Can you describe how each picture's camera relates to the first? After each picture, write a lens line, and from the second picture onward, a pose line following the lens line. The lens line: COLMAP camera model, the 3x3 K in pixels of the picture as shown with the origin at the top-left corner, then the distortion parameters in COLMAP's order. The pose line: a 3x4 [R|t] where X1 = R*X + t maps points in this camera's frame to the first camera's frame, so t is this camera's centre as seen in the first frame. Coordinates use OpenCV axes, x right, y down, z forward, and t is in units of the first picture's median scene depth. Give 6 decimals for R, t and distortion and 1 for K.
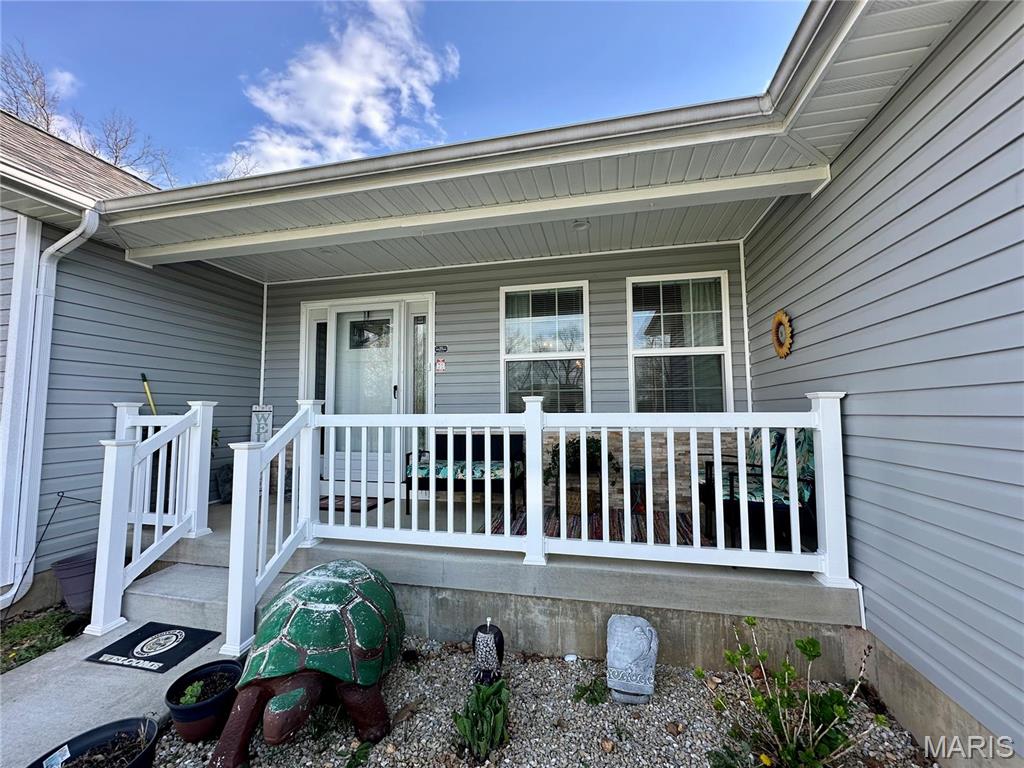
lens RADIAL K [[407.3, 0, 514.3], [0, 407.3, 383.8], [0, 0, 1]] dist [-0.004147, 0.000783]
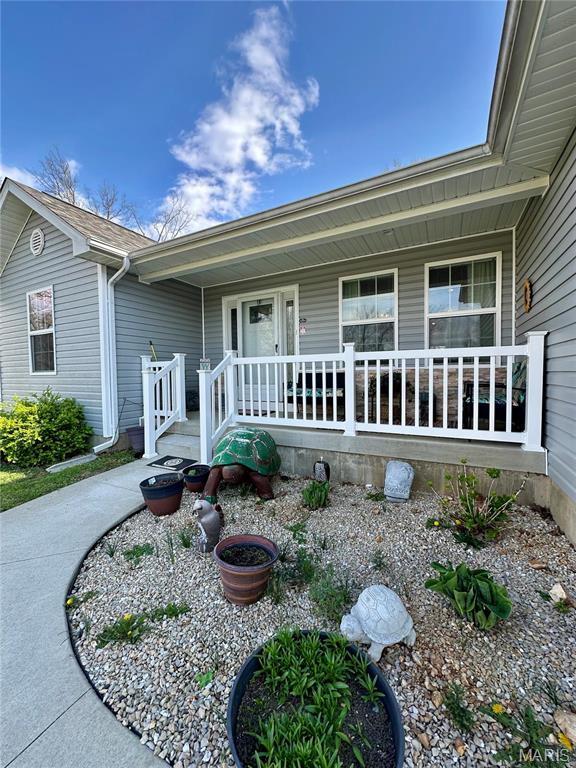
lens RADIAL K [[305.5, 0, 288.2], [0, 305.5, 384.1], [0, 0, 1]] dist [-0.004147, 0.000783]
pose [[0.964997, 0.001663, -0.262257, 0.124266], [0.026363, 0.994300, 0.103309, 0.057708], [0.260934, -0.106606, 0.959452, -0.304688]]
